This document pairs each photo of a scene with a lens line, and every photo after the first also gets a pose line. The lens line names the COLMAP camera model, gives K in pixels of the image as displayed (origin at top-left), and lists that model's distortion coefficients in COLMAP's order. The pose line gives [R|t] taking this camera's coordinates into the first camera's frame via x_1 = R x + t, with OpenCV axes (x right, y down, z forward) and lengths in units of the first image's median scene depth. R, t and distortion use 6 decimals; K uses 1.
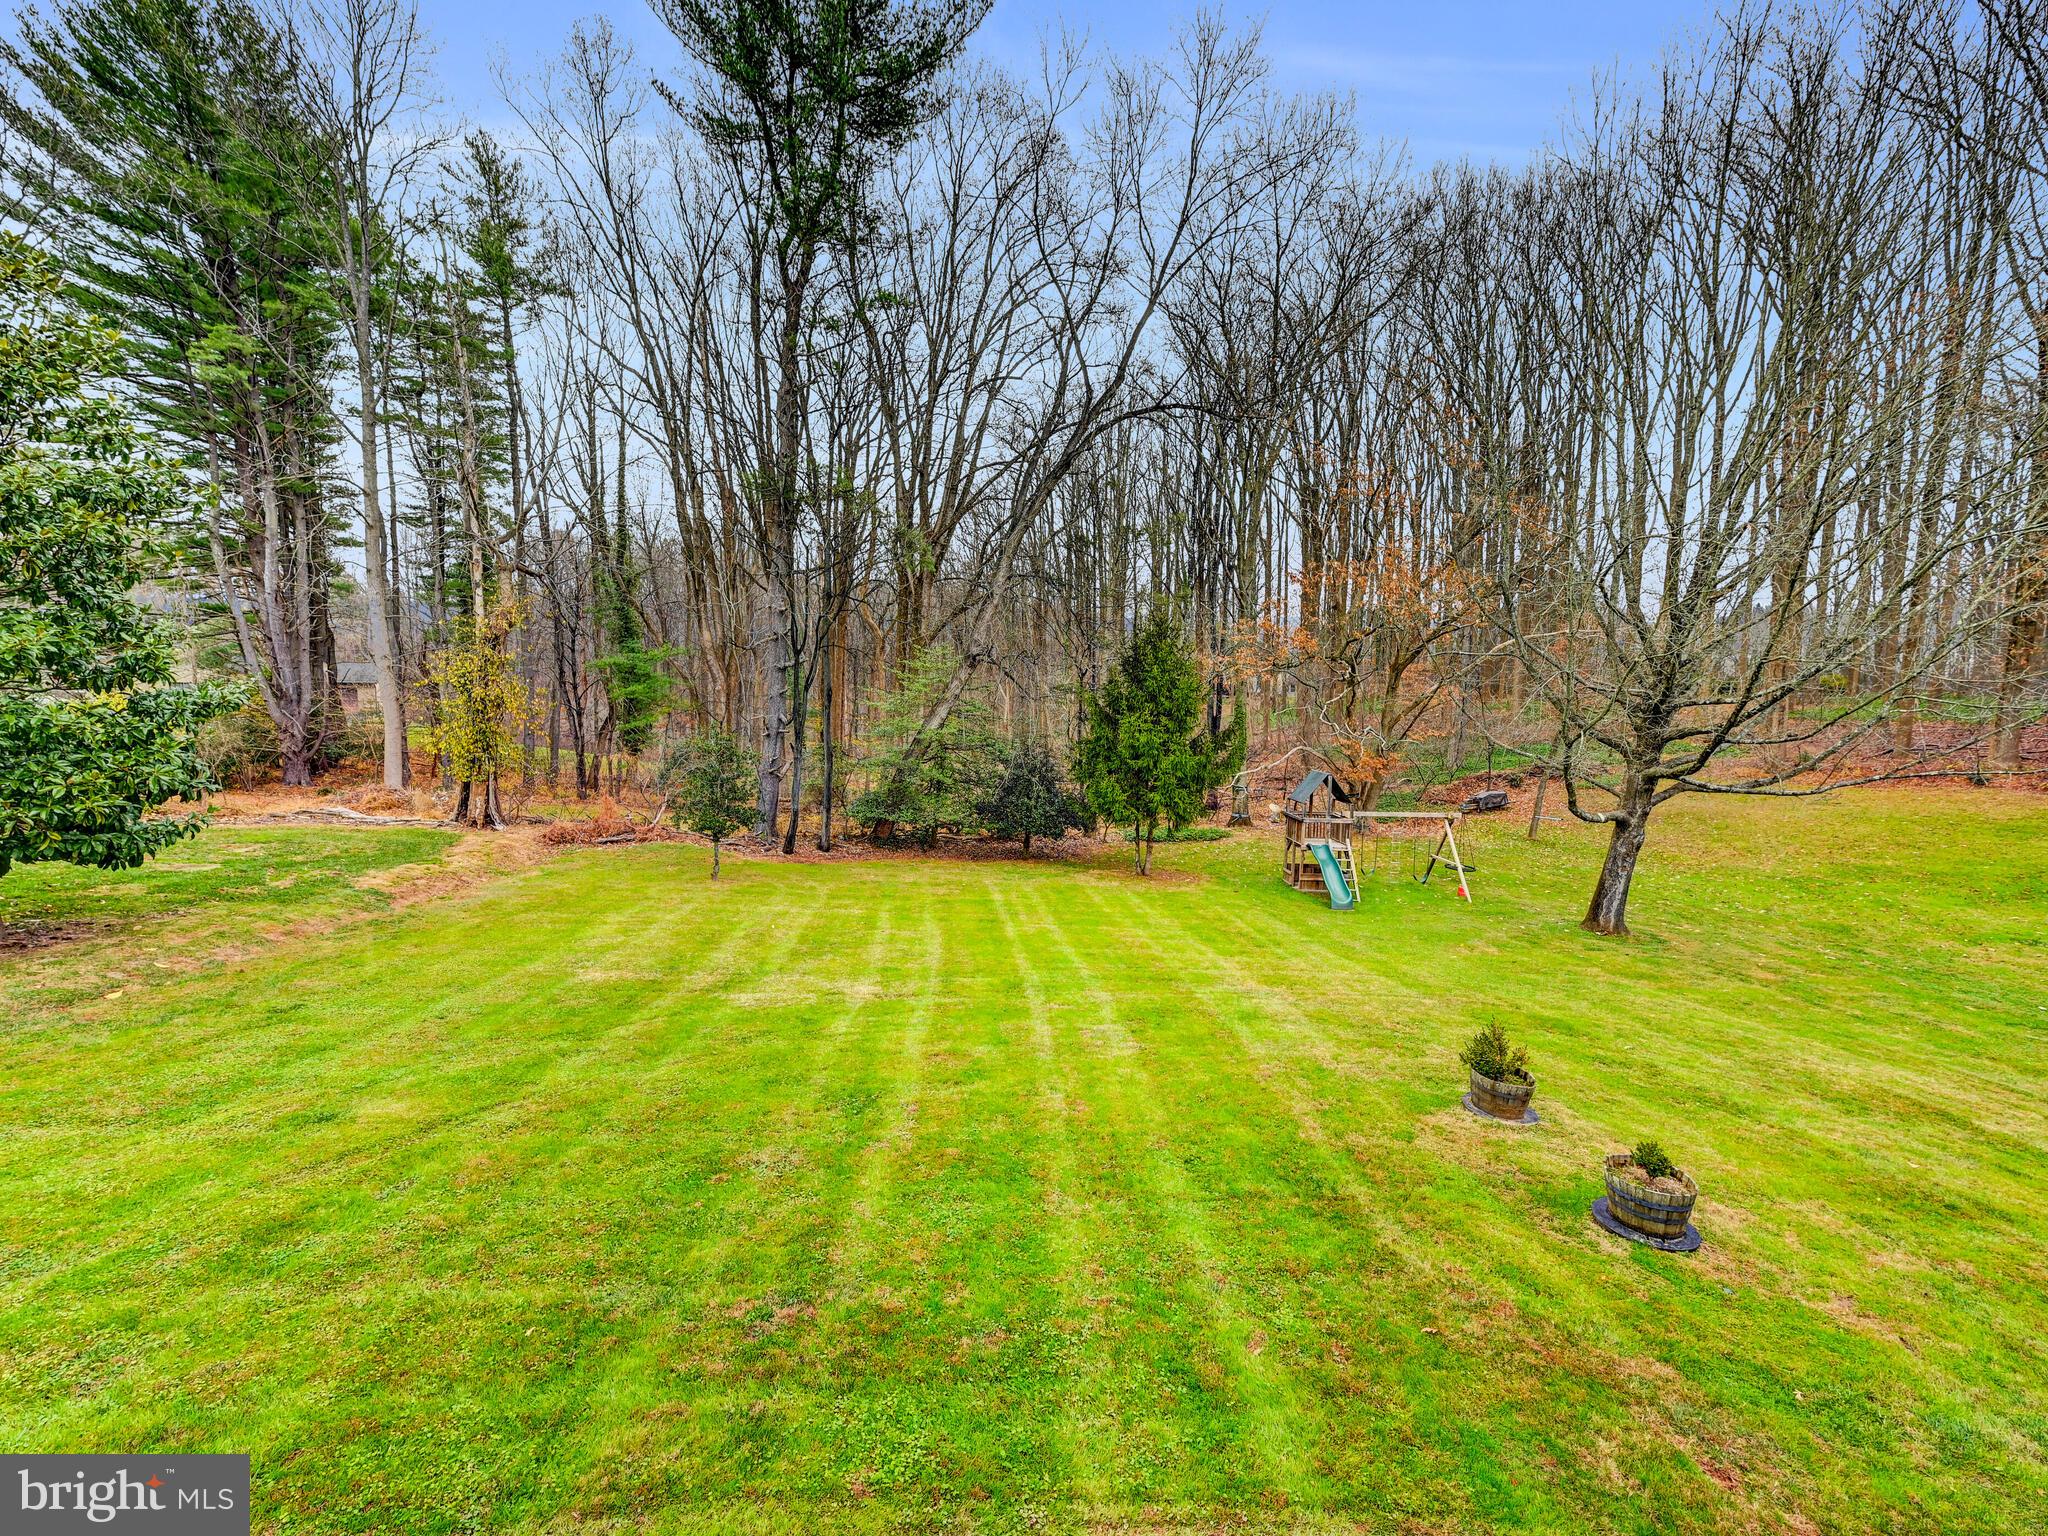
lens RADIAL K [[873.1, 0, 1026.9], [0, 873.1, 766.3], [0, 0, 1]] dist [0.013518, 0.001863]
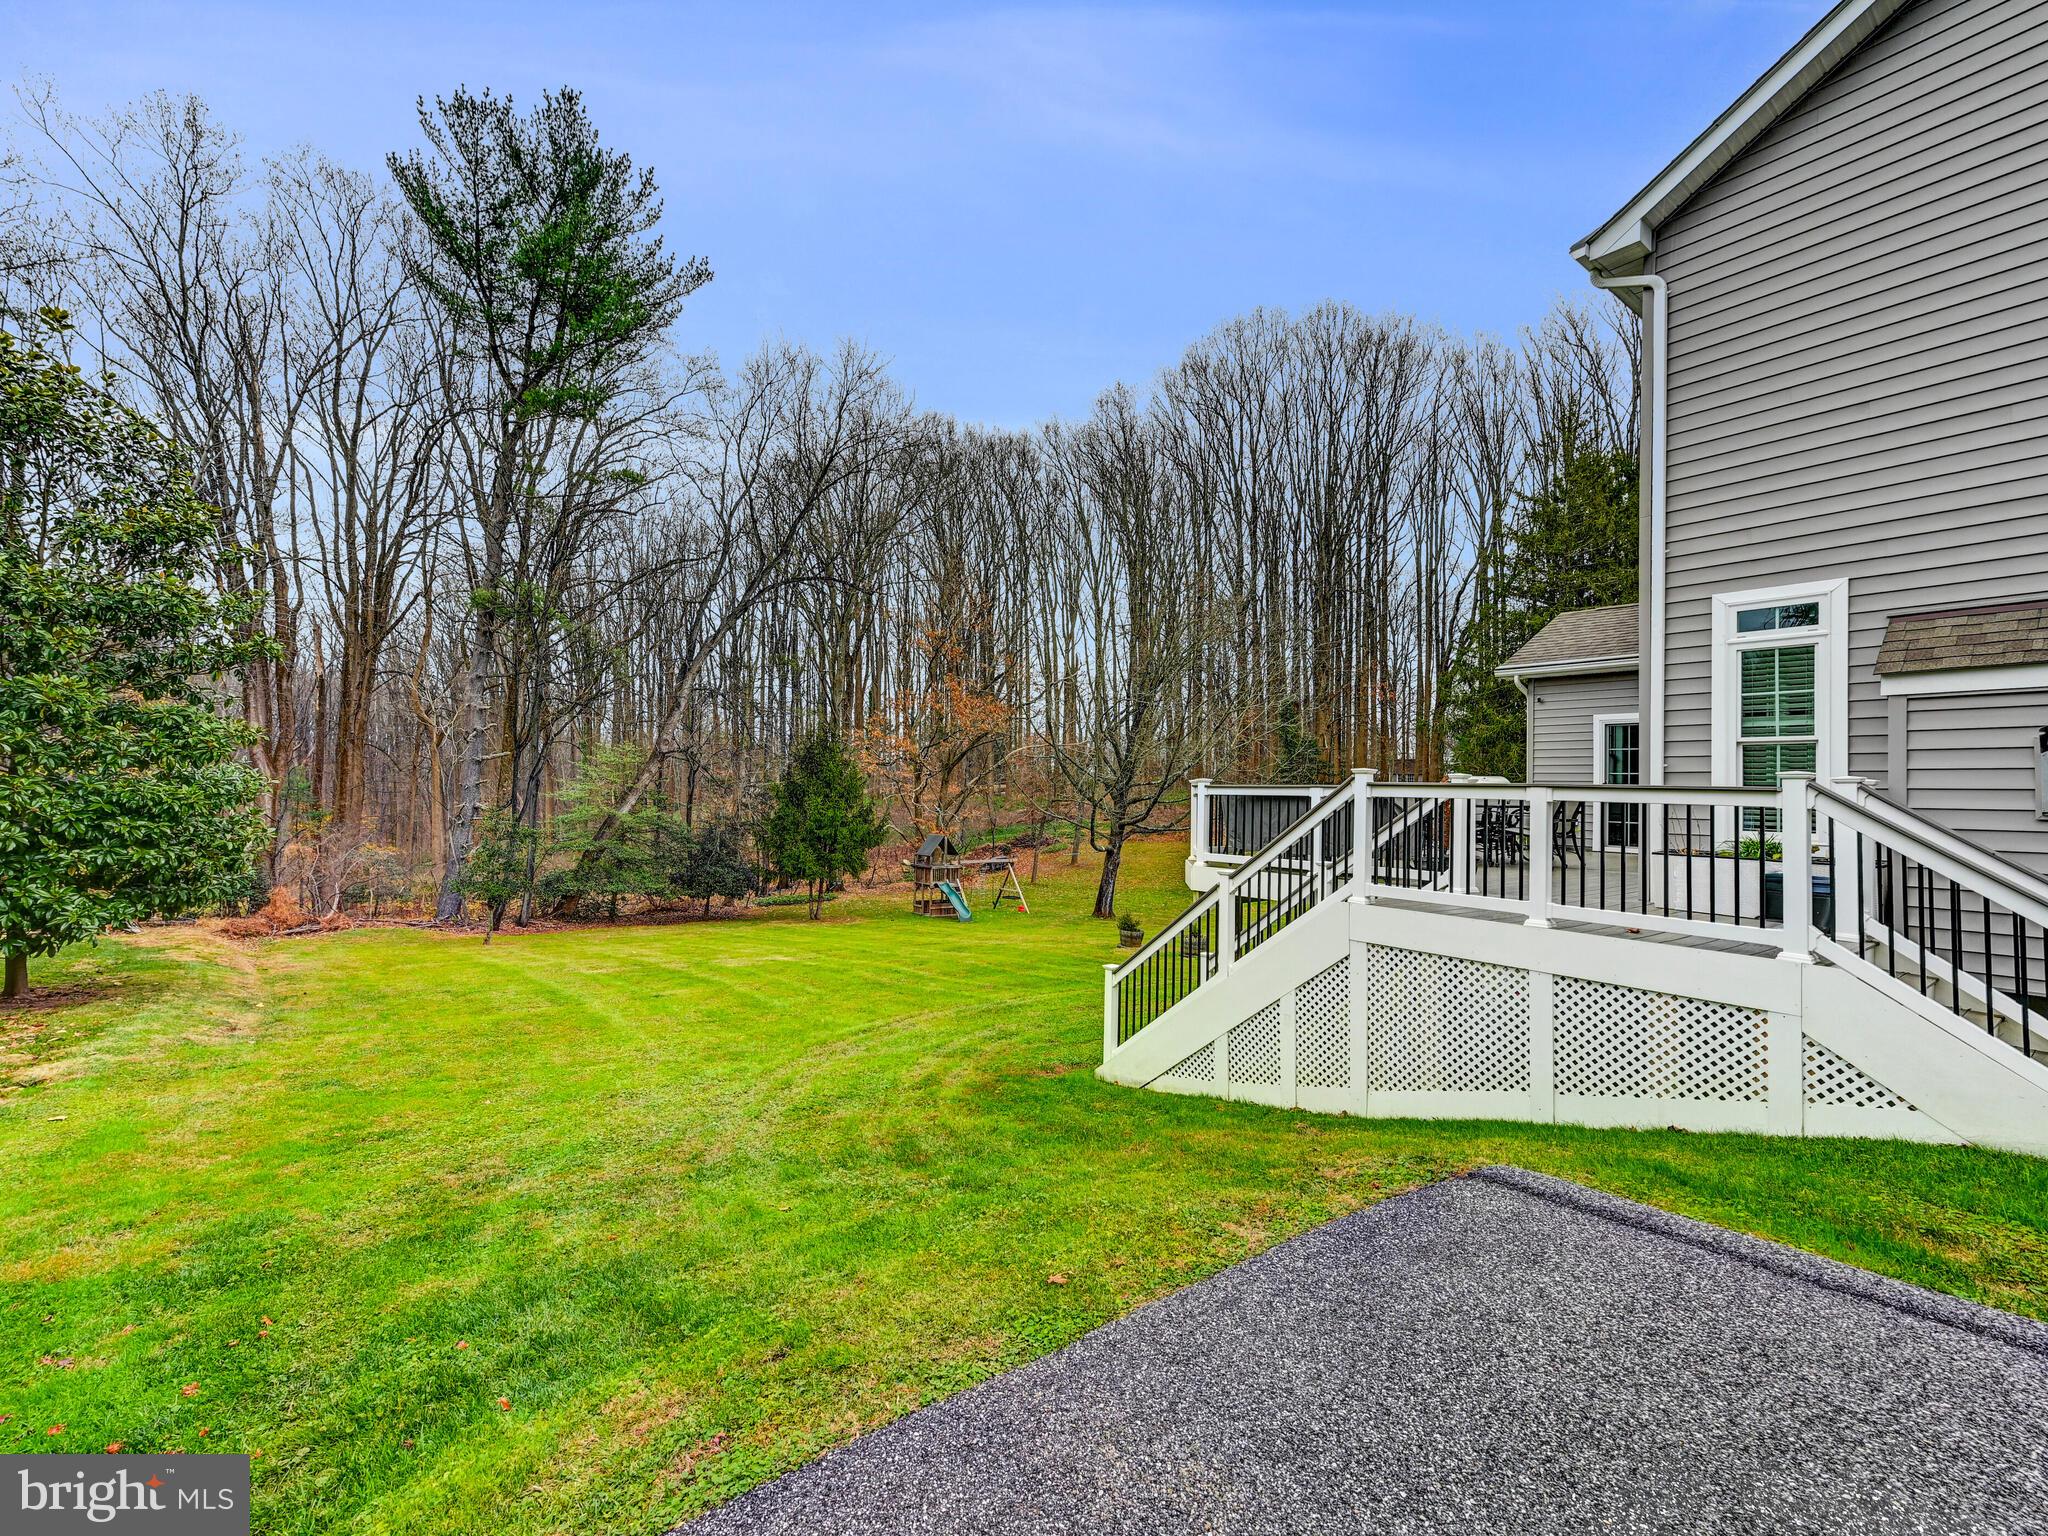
lens RADIAL K [[873.1, 0, 1003.4], [0, 873.1, 758.1], [0, 0, 1]] dist [0.013518, 0.001863]
pose [[0.836891, 0.015099, 0.547161, -0.295279], [0.055981, 0.992017, -0.113000, 0.039446], [-0.544499, 0.125200, 0.829365, -0.232835]]
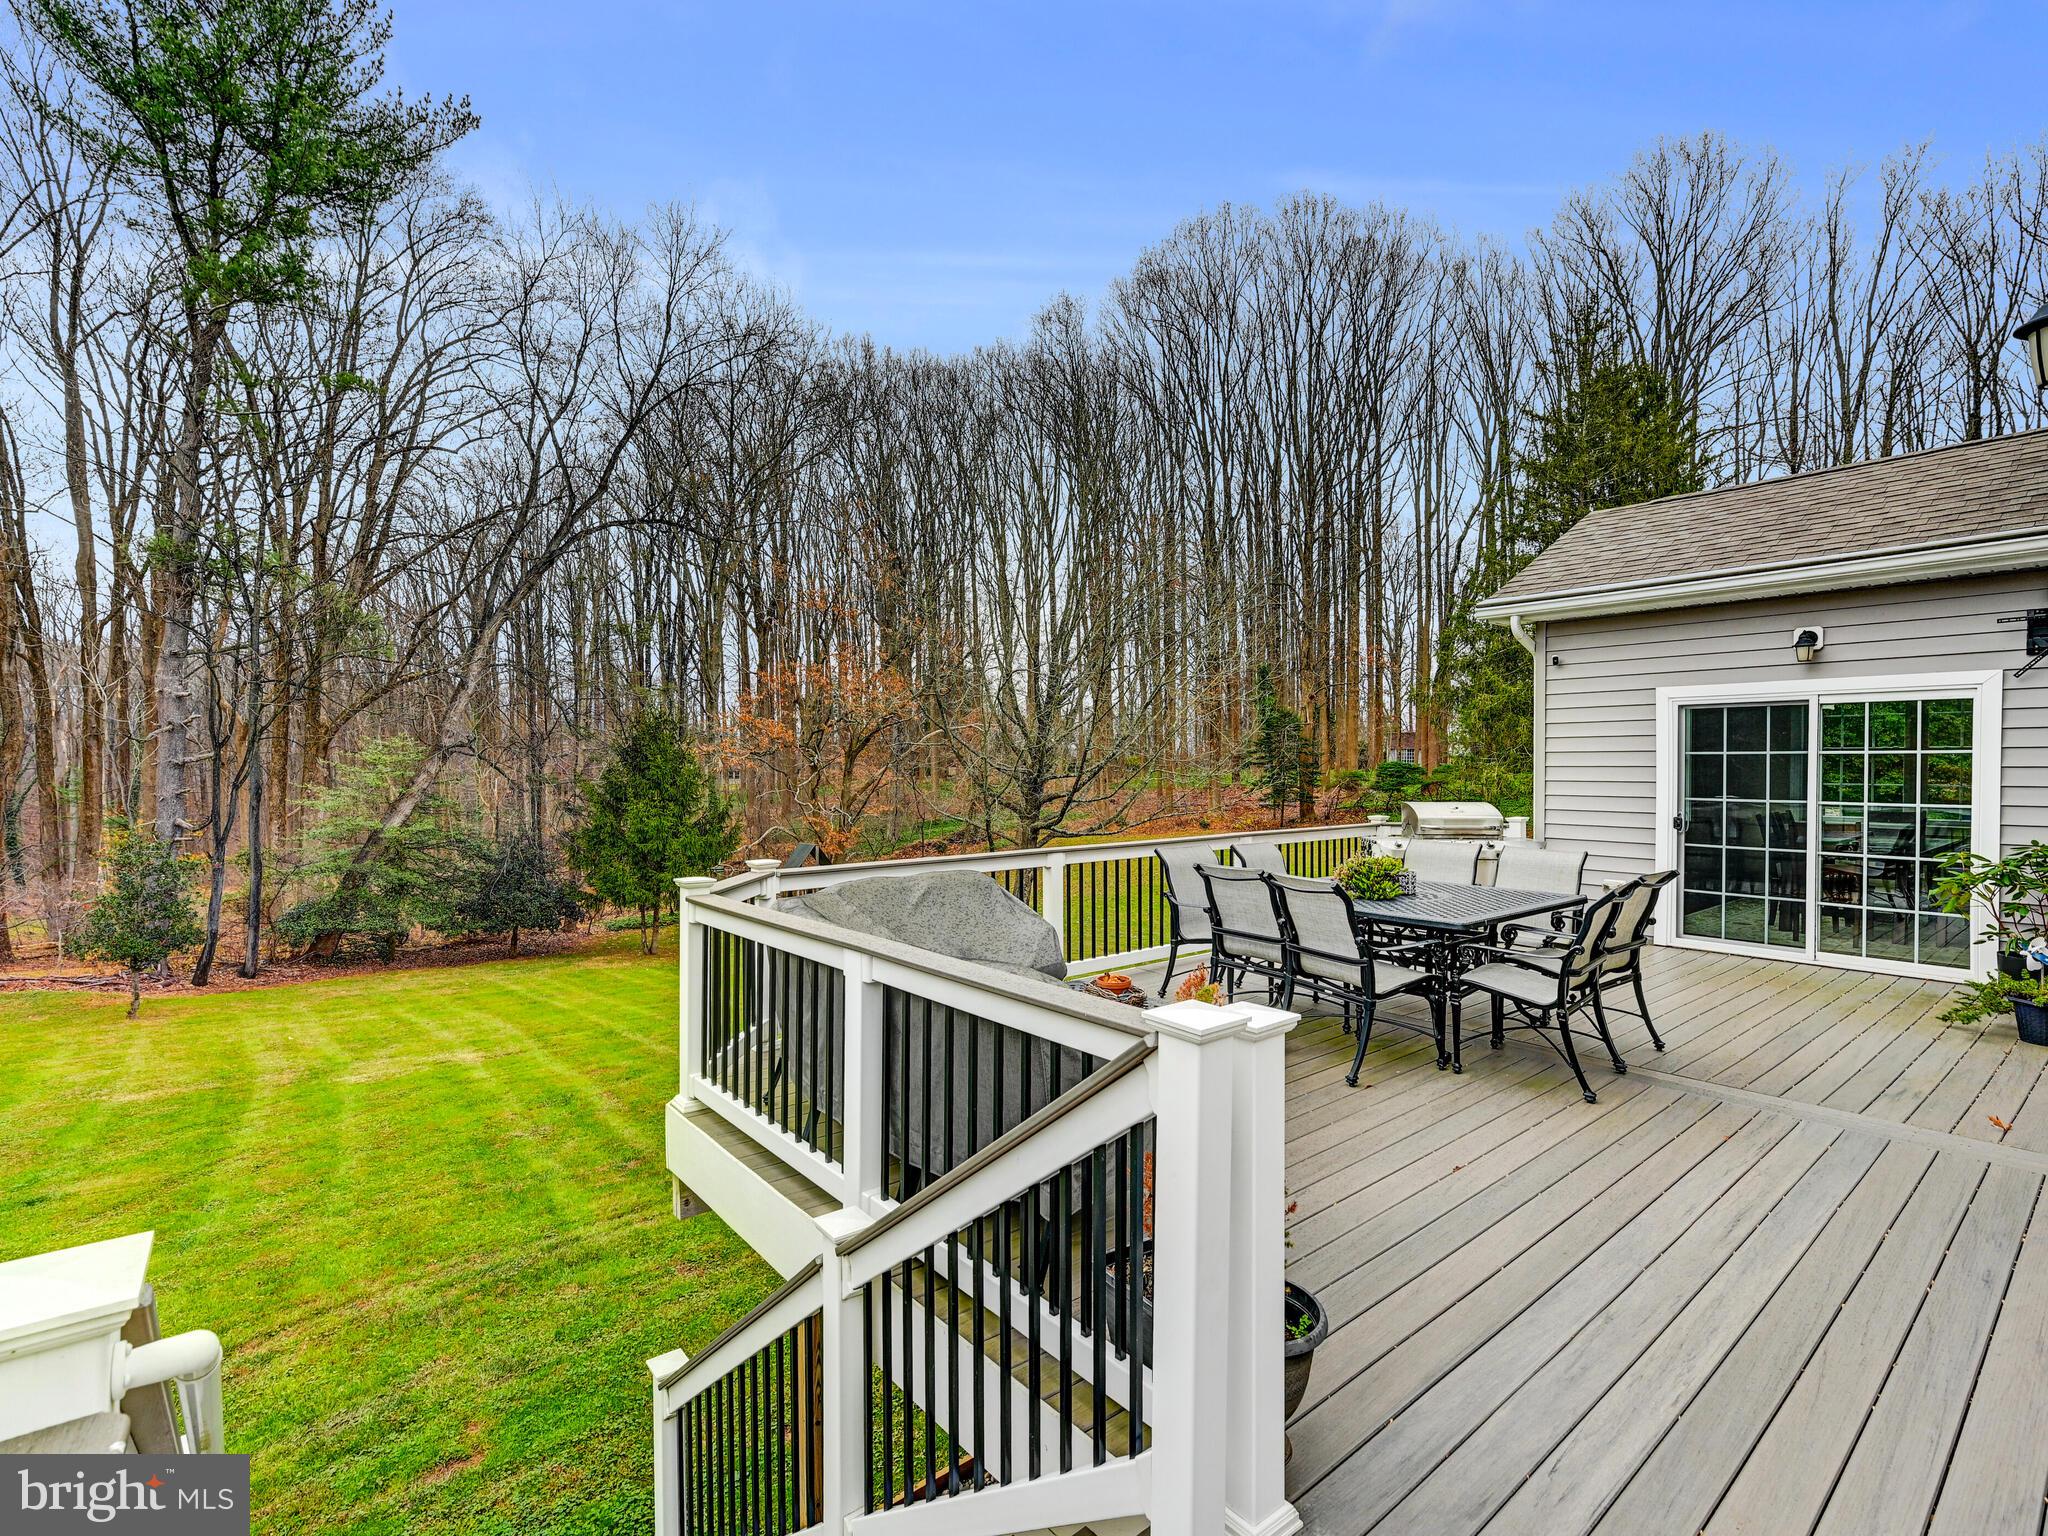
lens RADIAL K [[930.9, 0, 1005.7], [0, 930.9, 758.1], [0, 0, 1]] dist [-0.001510, 0.000070]
pose [[0.827575, -0.013569, 0.561191, -0.112291], [0.074209, 0.993578, -0.085411, 0.014440], [-0.556428, 0.112329, 0.823268, -0.147094]]
